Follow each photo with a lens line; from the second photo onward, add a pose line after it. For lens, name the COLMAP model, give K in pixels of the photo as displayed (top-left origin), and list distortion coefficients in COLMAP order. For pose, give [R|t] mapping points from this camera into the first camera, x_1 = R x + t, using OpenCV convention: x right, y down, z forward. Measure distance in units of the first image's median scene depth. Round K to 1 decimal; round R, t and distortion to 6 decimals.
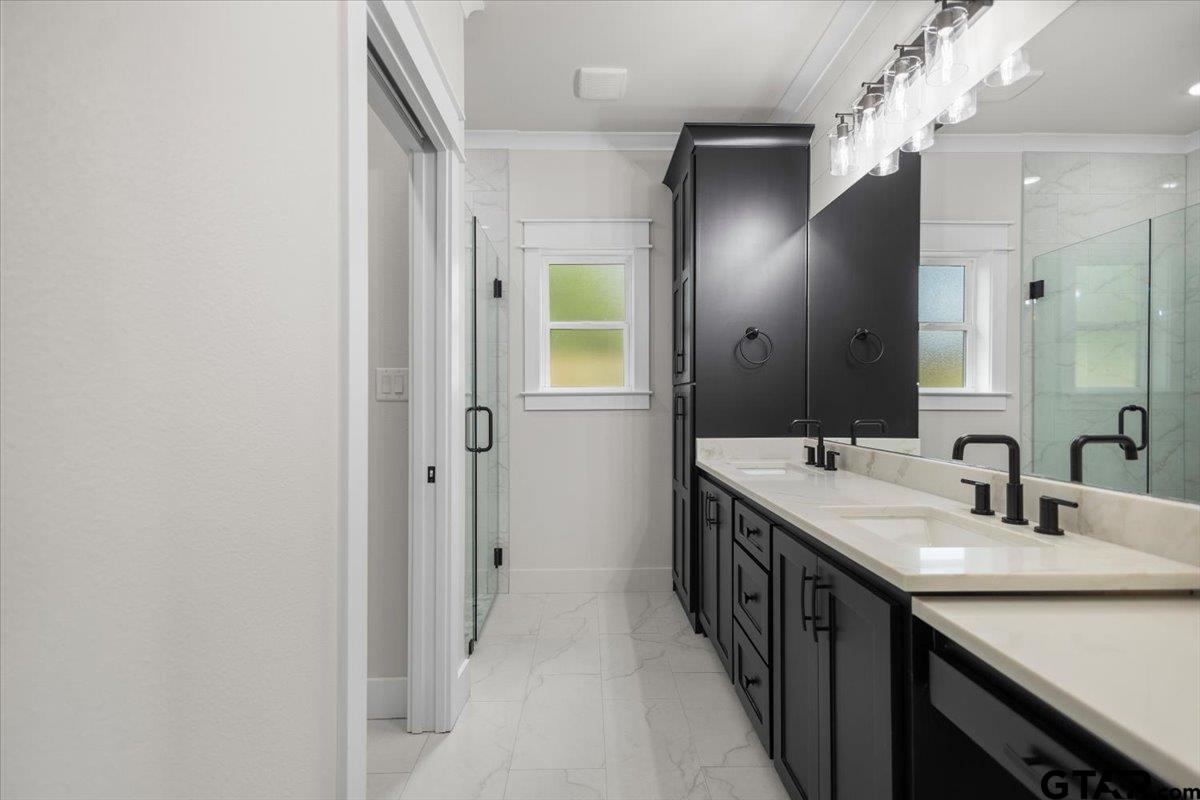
lens RADIAL K [[559.7, 0, 597.5], [0, 559.7, 398.1], [0, 0, 1]] dist [0.014011, -0.000100]
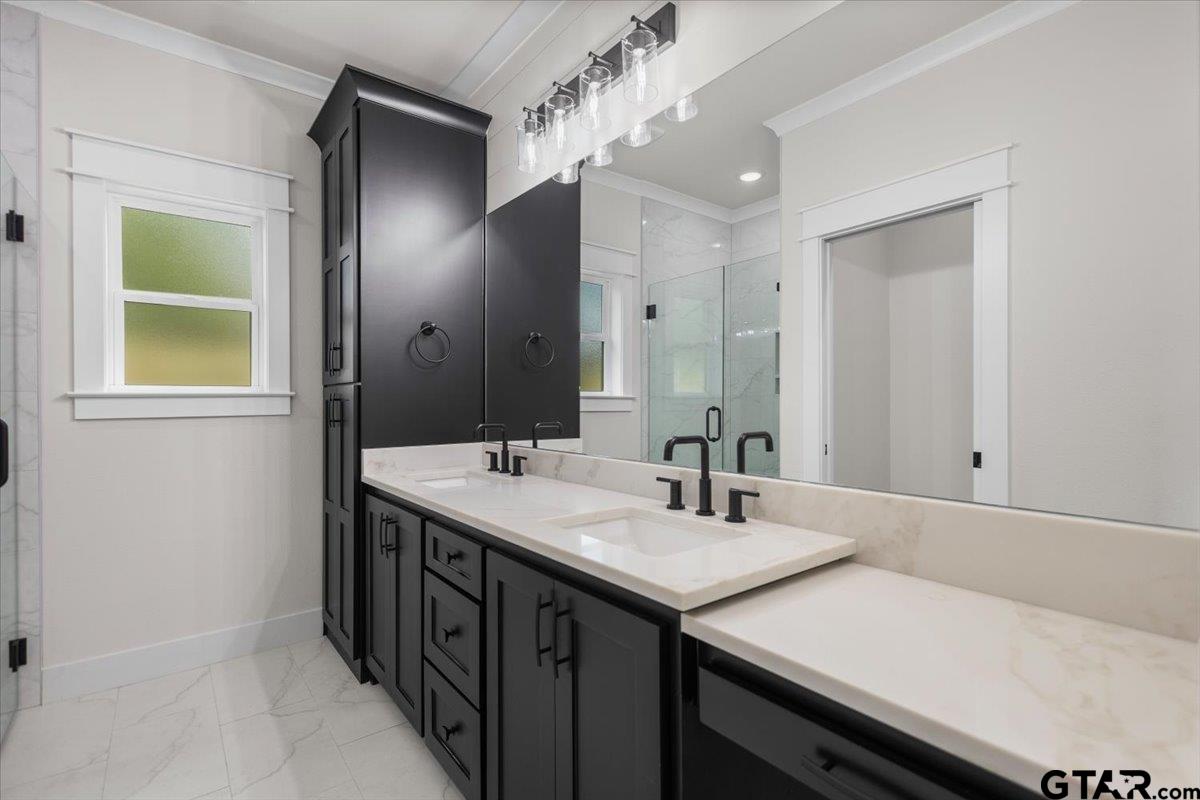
lens RADIAL K [[557.9, 0, 600.5], [0, 557.9, 402.4], [0, 0, 1]] dist [0.010444, -0.002076]
pose [[0.800236, -0.001850, 0.599682, -0.039461], [-0.000216, 0.999994, 0.003373, -0.000802], [-0.599685, -0.002829, 0.800231, 0.123179]]
